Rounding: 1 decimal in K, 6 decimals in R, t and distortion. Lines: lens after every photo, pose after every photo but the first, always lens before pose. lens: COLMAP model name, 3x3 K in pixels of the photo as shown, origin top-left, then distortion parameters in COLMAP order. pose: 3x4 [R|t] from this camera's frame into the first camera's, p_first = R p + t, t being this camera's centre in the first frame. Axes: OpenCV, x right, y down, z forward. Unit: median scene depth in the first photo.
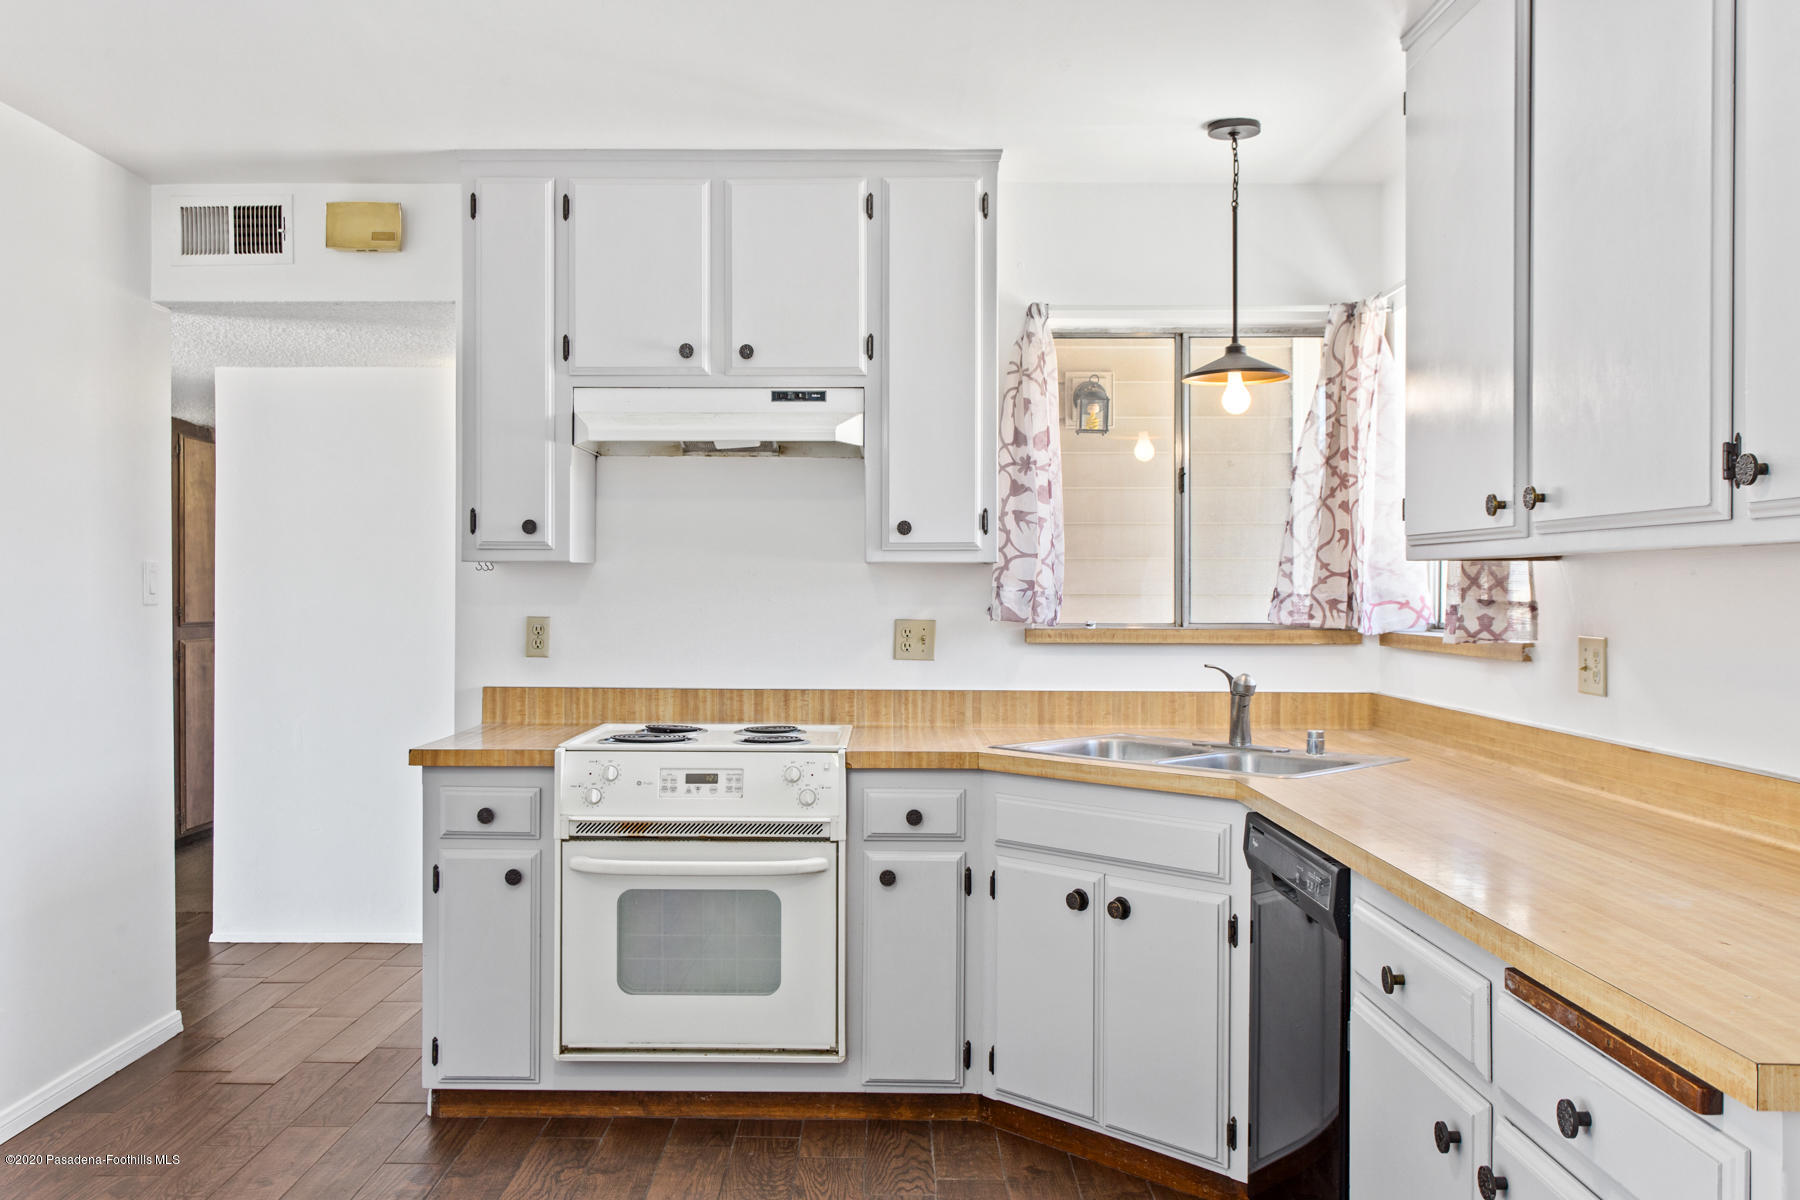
lens RADIAL K [[1518.4, 0, 899.0], [0, 1518.4, 591.1], [0, 0, 1]] dist [0.003822, -0.008282]
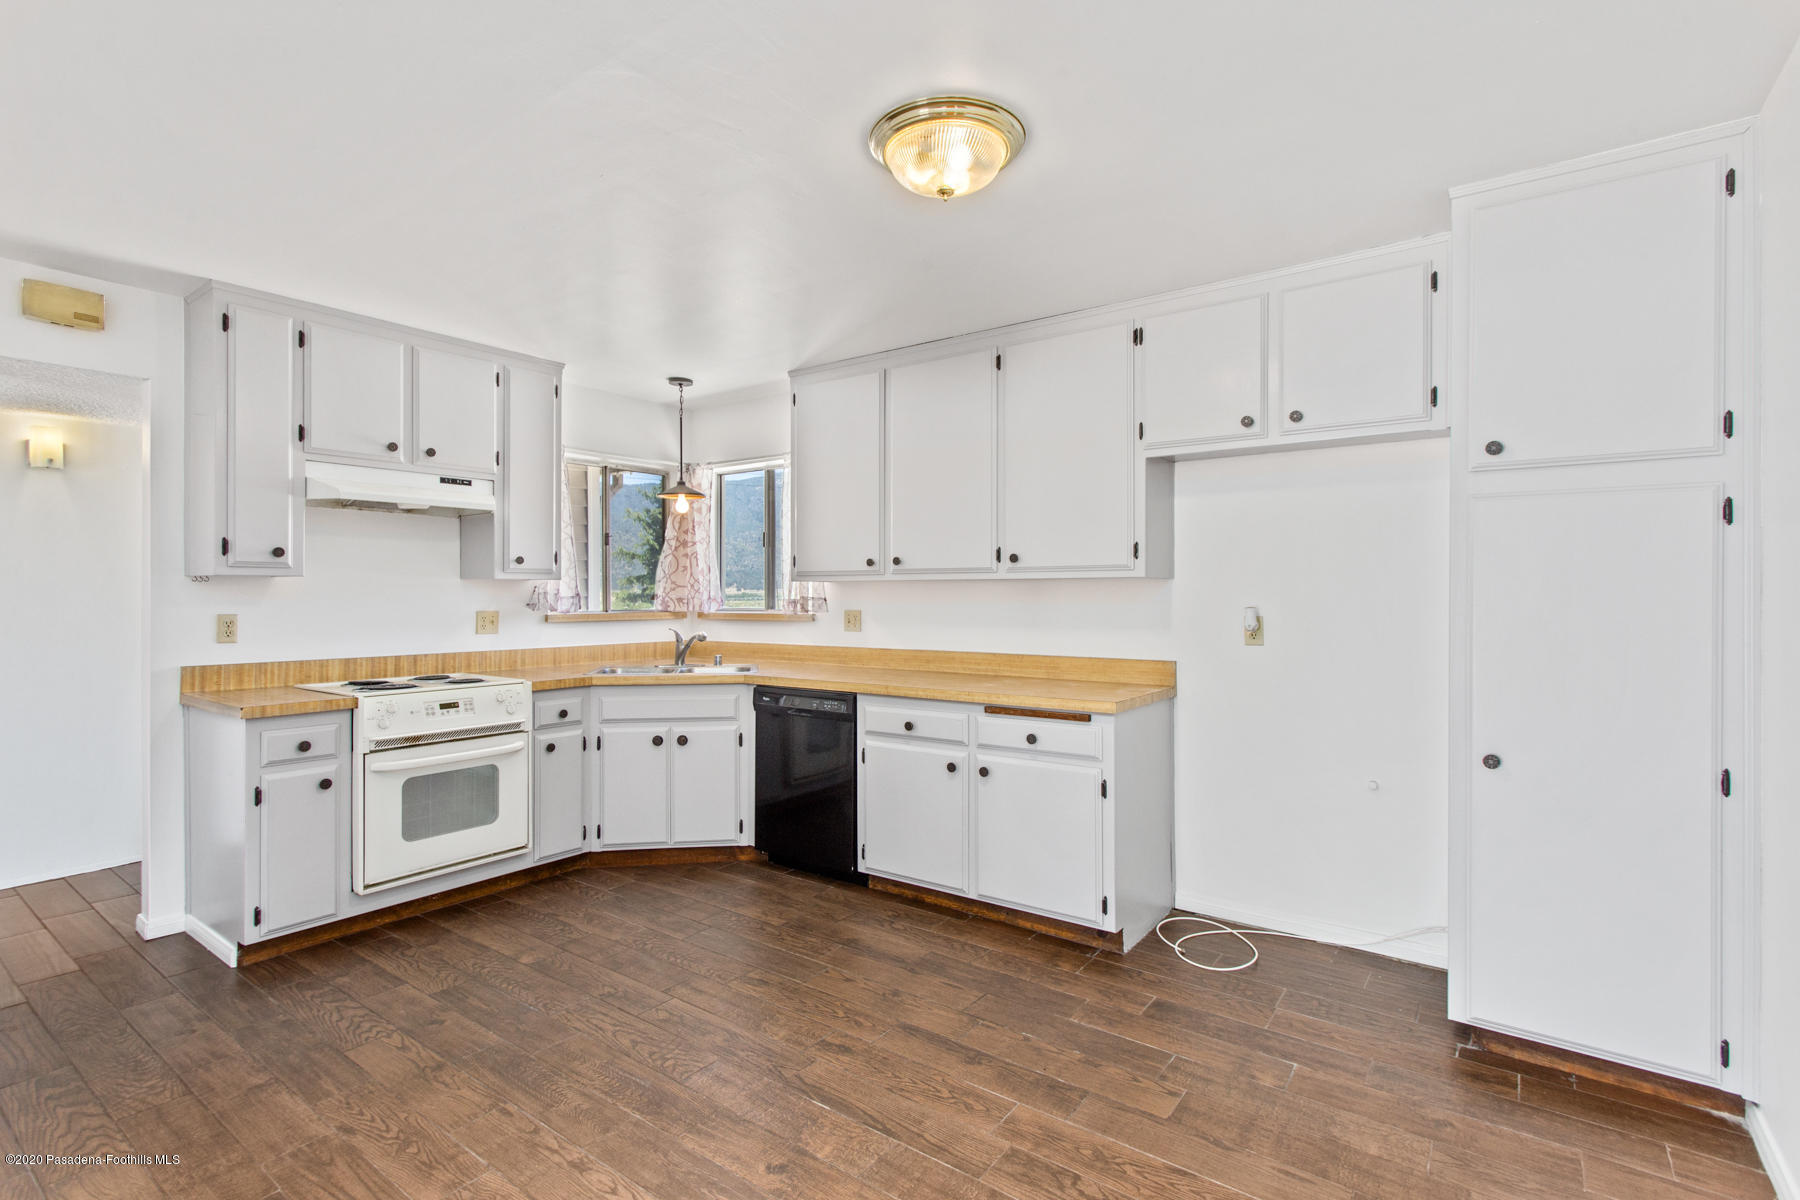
lens RADIAL K [[856.9, 0, 894.6], [0, 856.9, 599.2], [0, 0, 1]] dist [0.002660, 0.000440]
pose [[0.582882, -0.008250, 0.812515, -0.615210], [0.004719, 0.999966, 0.006767, 0.000172], [-0.812543, -0.000110, 0.582901, 0.036105]]
